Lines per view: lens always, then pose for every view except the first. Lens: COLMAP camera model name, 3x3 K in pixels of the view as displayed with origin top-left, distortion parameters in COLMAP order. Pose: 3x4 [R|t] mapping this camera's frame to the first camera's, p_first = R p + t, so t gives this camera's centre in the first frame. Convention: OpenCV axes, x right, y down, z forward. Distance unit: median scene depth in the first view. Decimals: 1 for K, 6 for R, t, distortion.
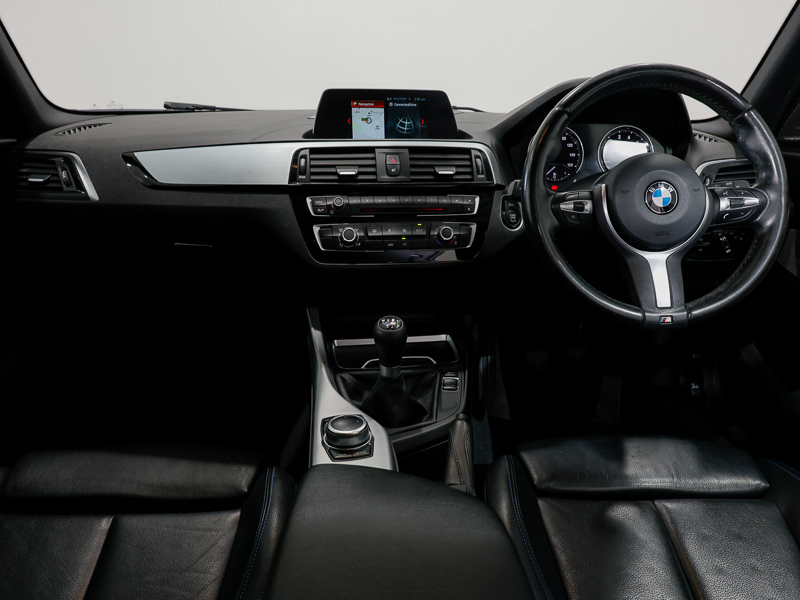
lens RADIAL K [[565.3, 0, 400.0], [0, 565.3, 300.0], [0, 0, 1]] dist [0.005043, 0.000662]
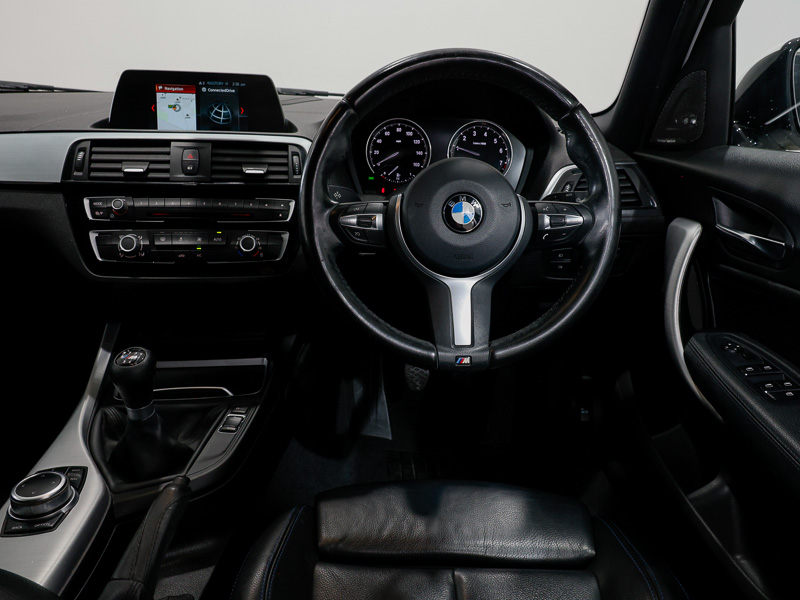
lens RADIAL K [[560.6, 0, 400.0], [0, 560.6, 300.0], [0, 0, 1]] dist [0.001192, 0.000815]
pose [[0.999678, 0.024460, -0.006805, 0.319306], [-0.024217, 0.999137, 0.033735, -0.067101], [0.007624, -0.033559, 0.999408, 0.150534]]
